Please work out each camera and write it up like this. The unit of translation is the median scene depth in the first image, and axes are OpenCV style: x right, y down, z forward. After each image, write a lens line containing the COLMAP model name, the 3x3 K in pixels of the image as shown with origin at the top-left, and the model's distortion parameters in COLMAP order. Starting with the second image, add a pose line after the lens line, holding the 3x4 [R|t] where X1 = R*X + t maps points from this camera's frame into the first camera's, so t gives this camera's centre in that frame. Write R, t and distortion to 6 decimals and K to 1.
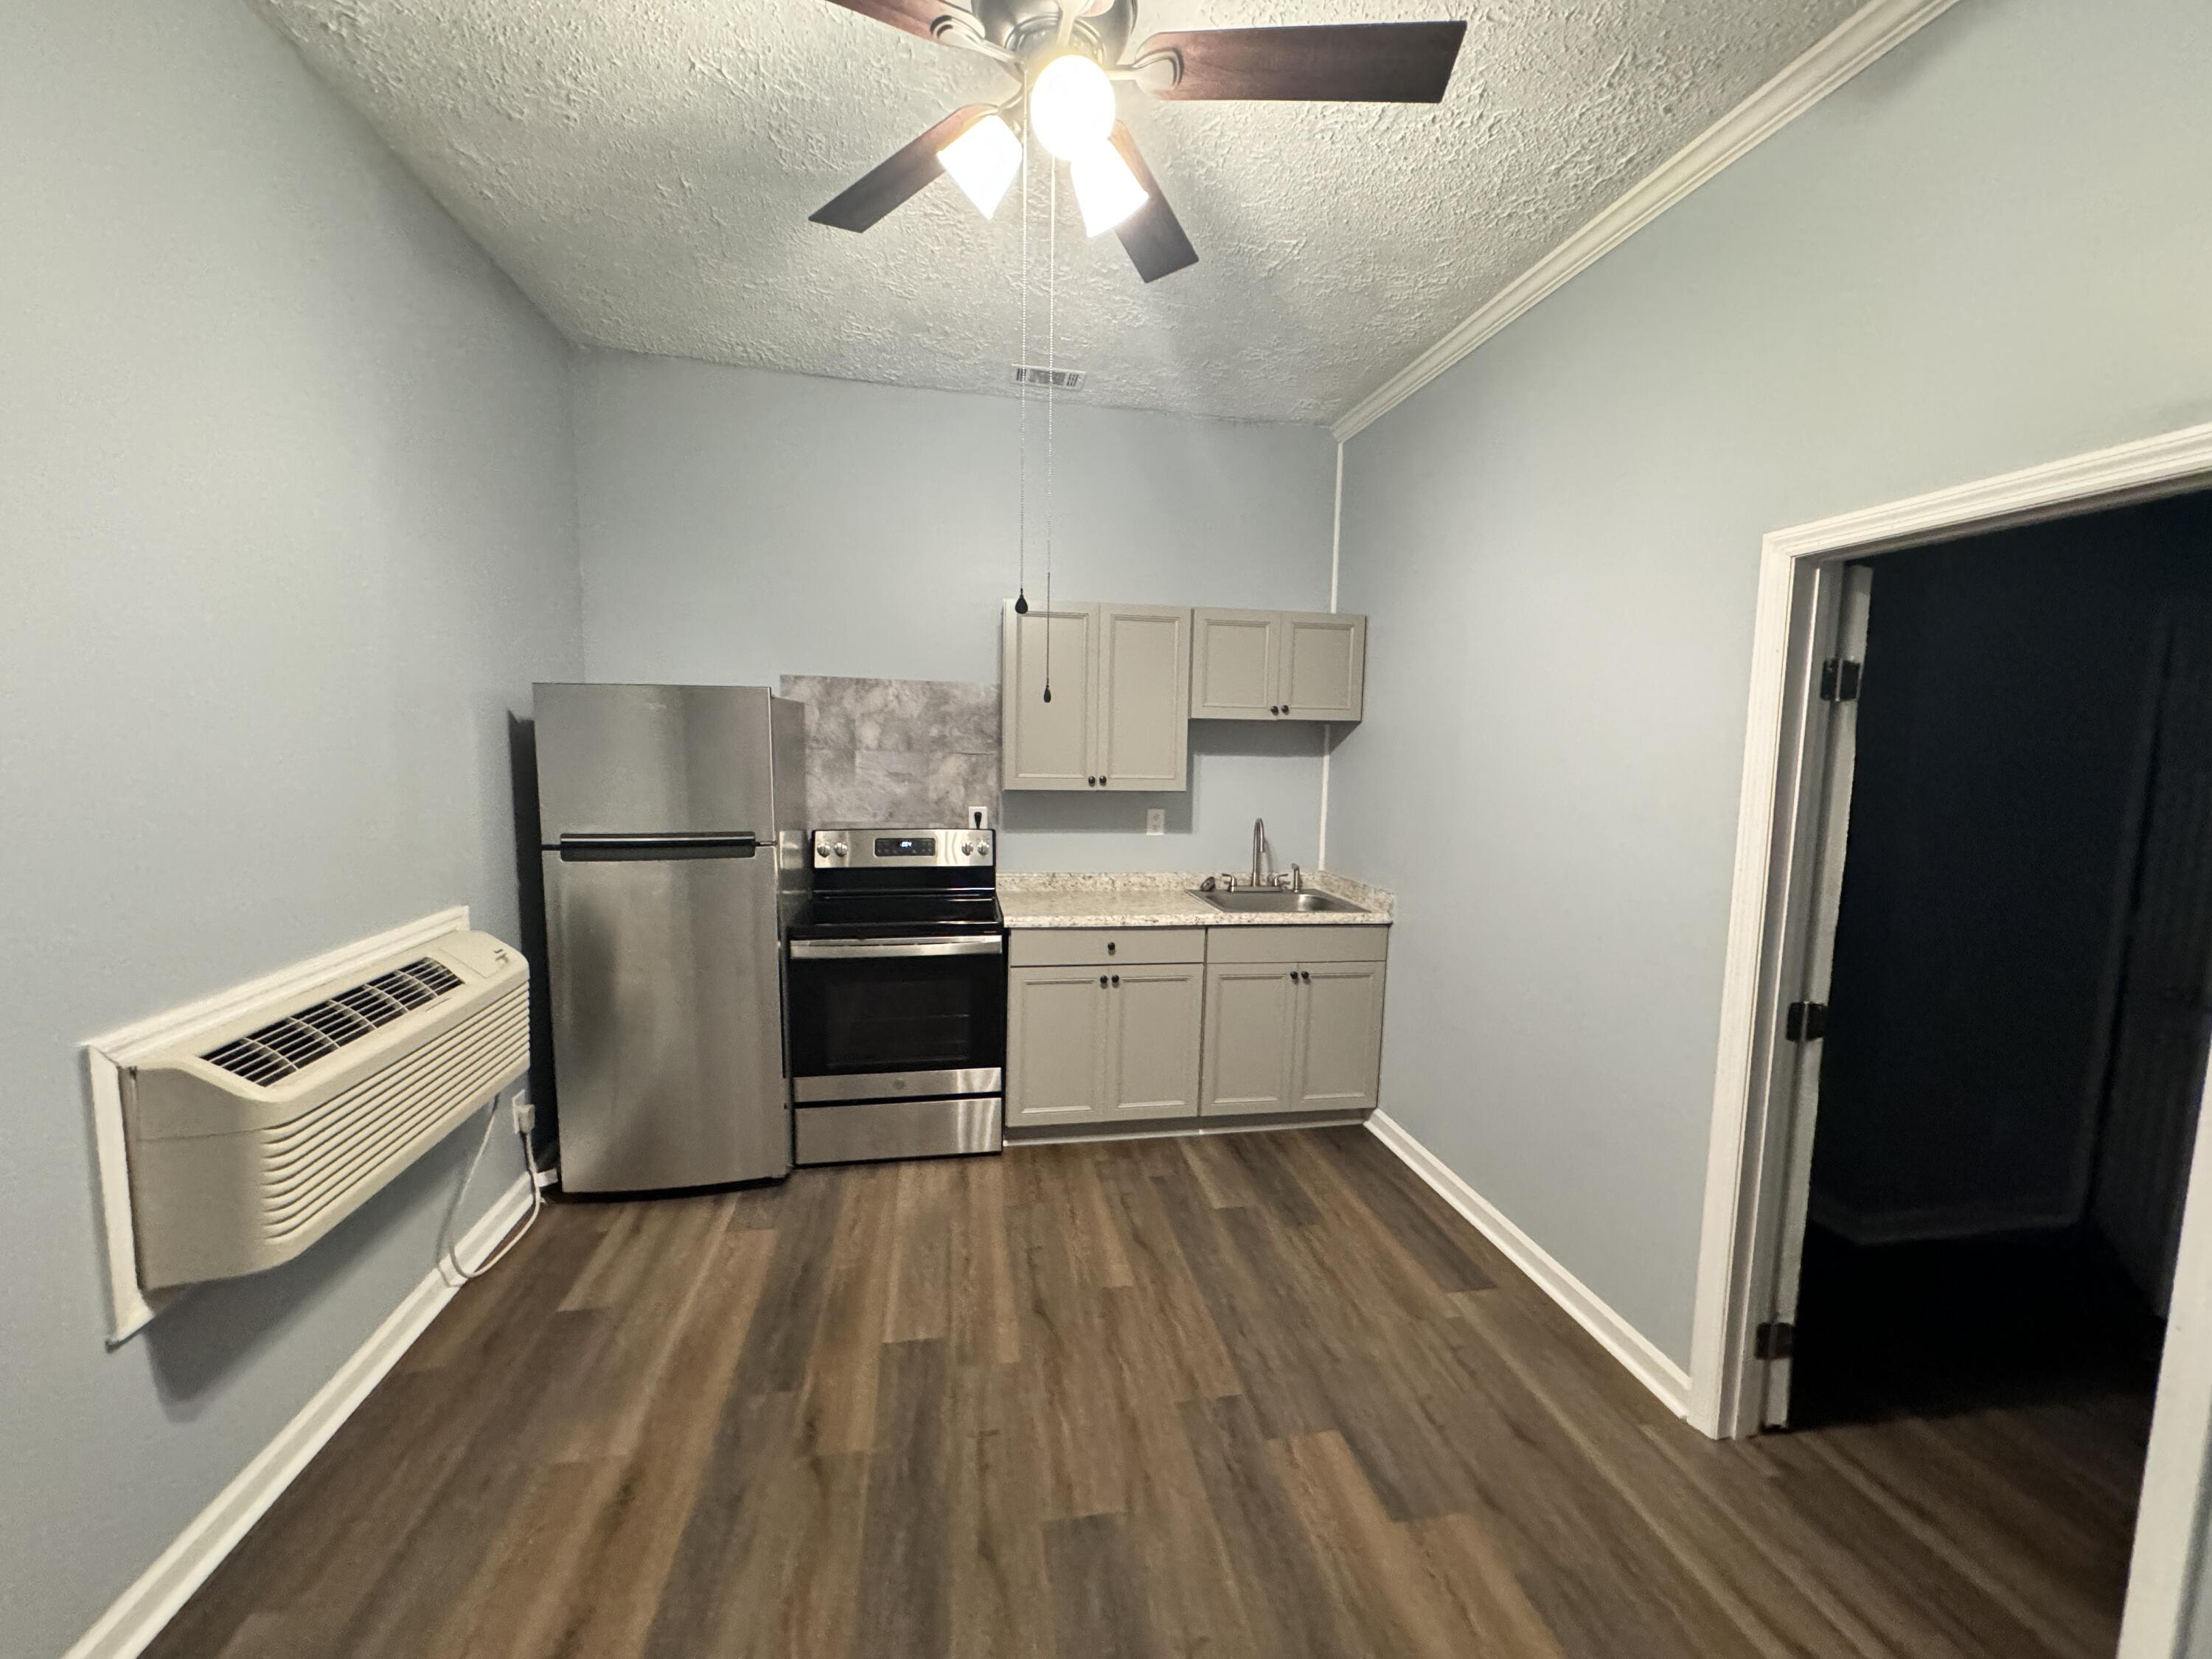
lens RADIAL K [[885.3, 0, 1097.7], [0, 885.3, 830.1], [0, 0, 1]] dist [-0.000996, -0.000302]
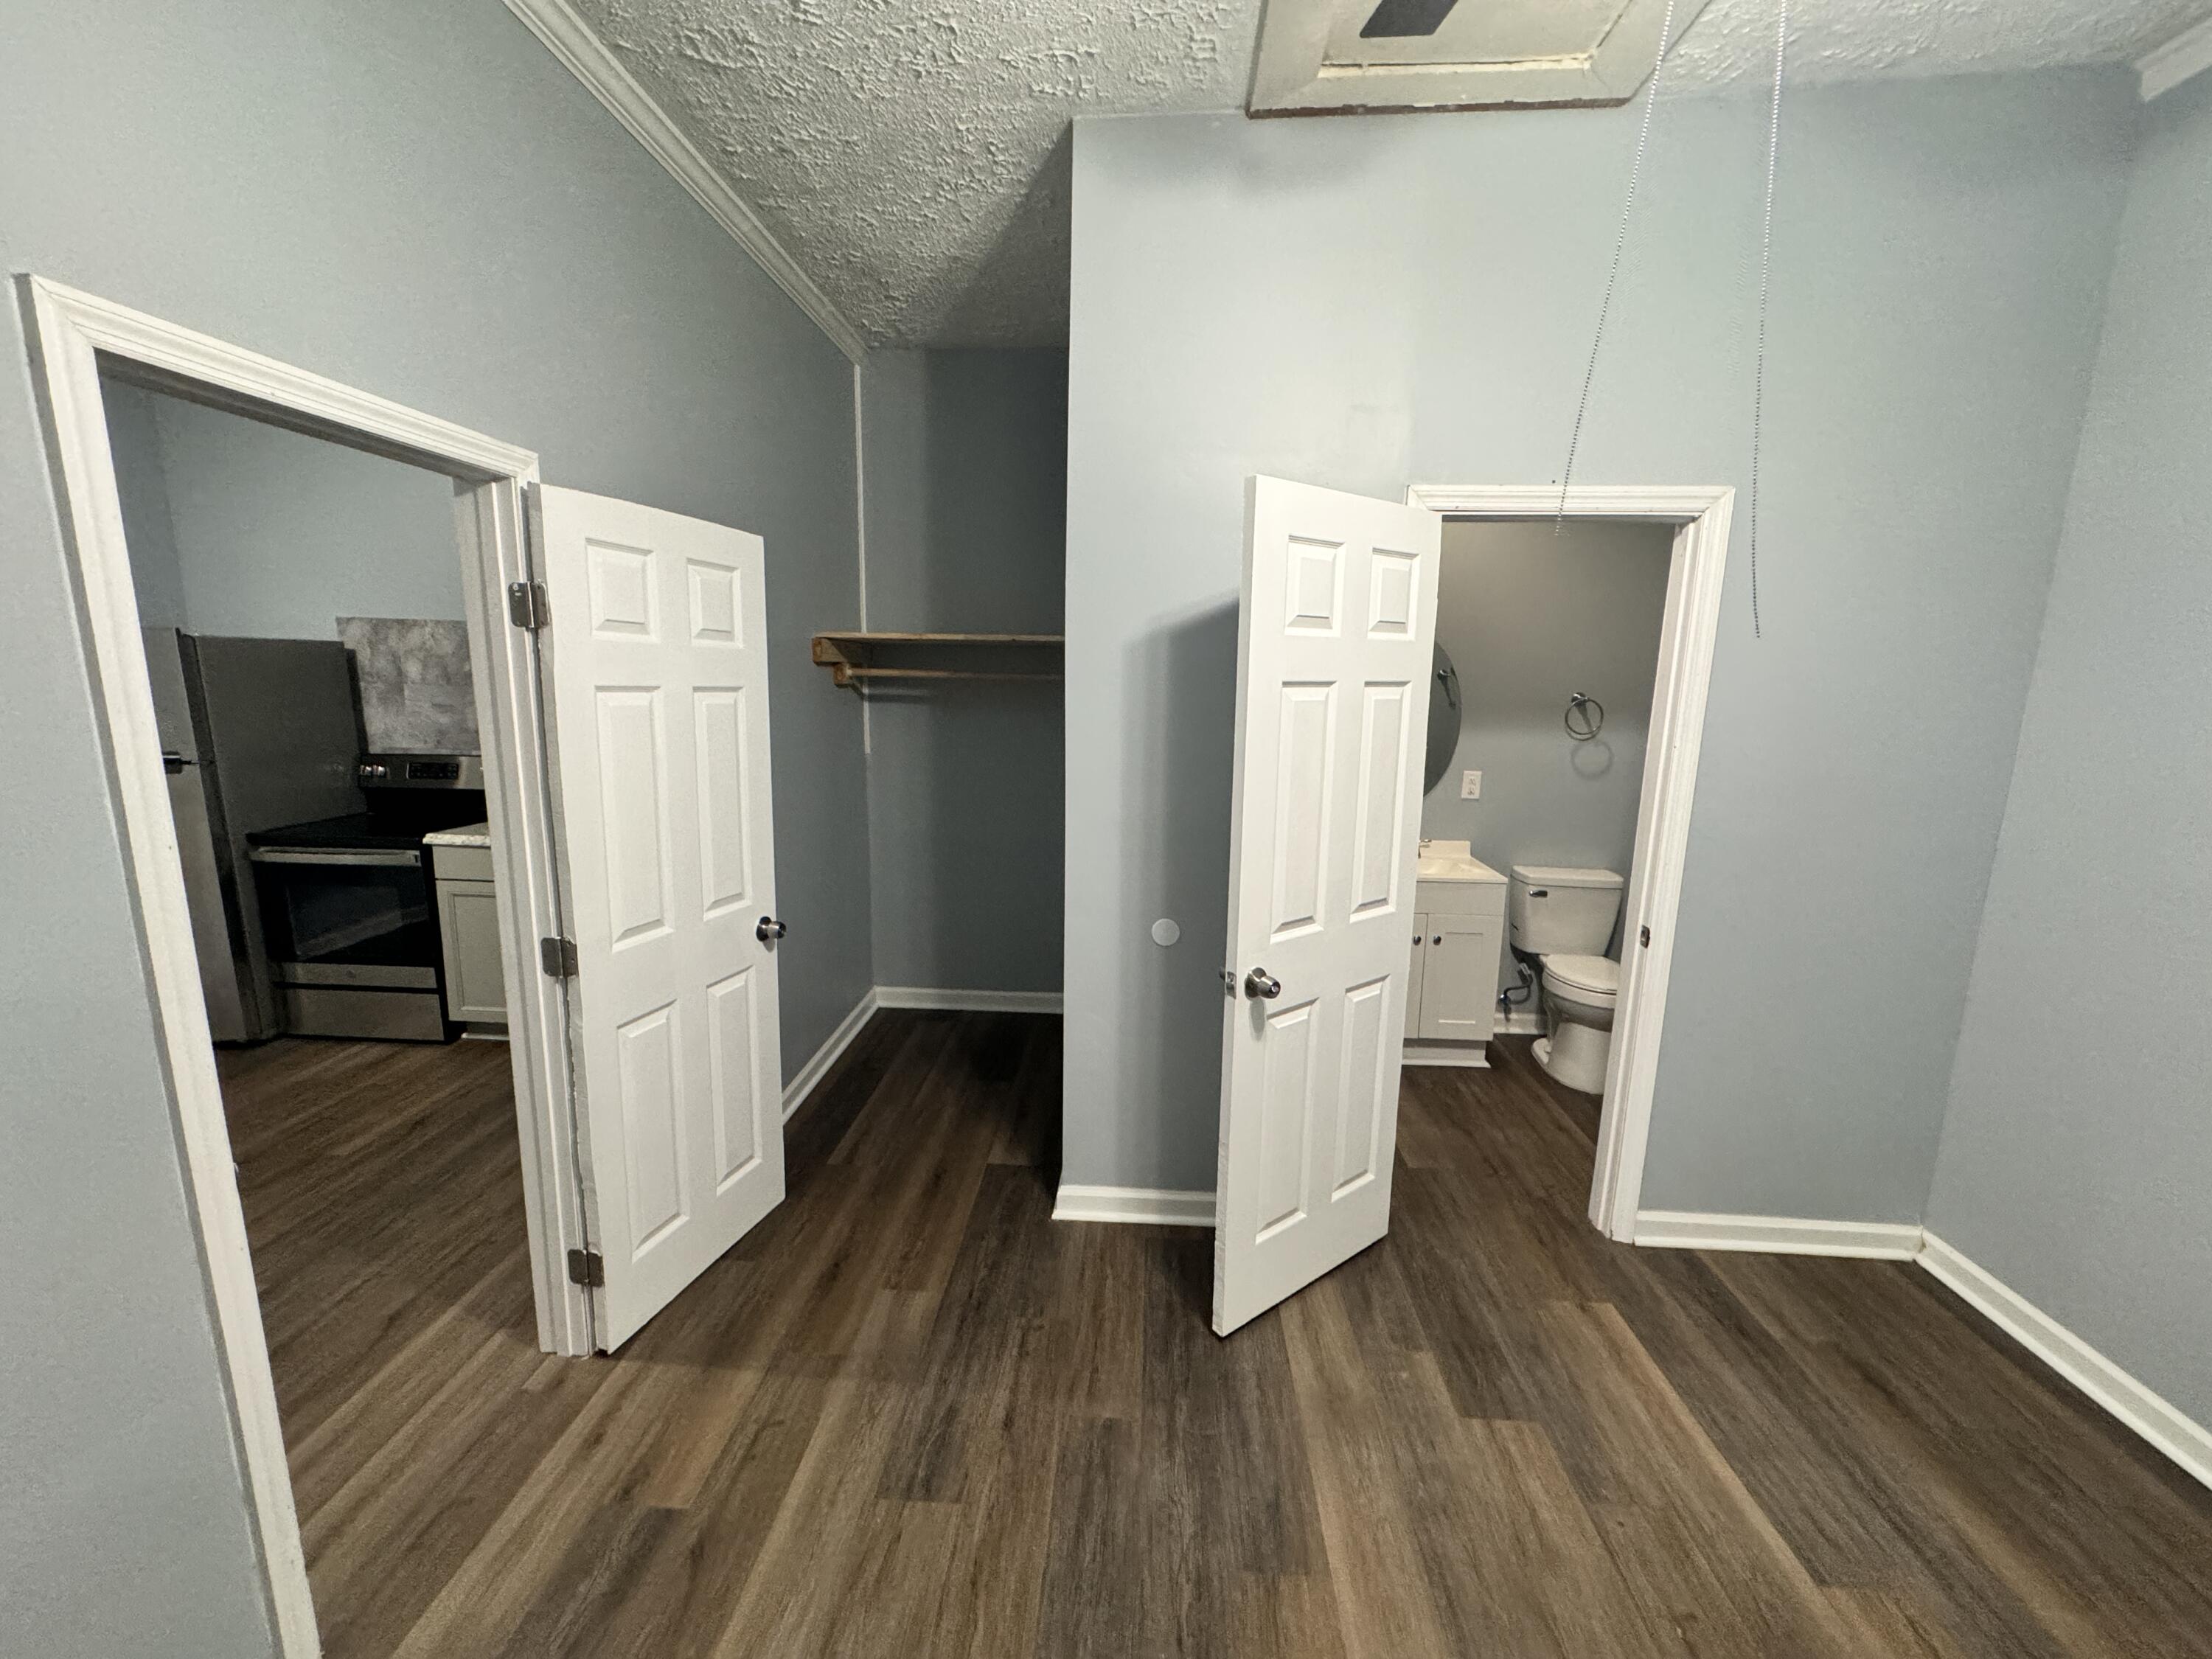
lens RADIAL K [[885.3, 0, 1100.9], [0, 885.3, 829.9], [0, 0, 1]] dist [-0.000996, -0.000302]
pose [[0.973568, 0.041115, -0.224665, 0.856357], [-0.024208, 0.996699, 0.077494, -0.013786], [0.227110, -0.070007, 0.971350, 0.094797]]
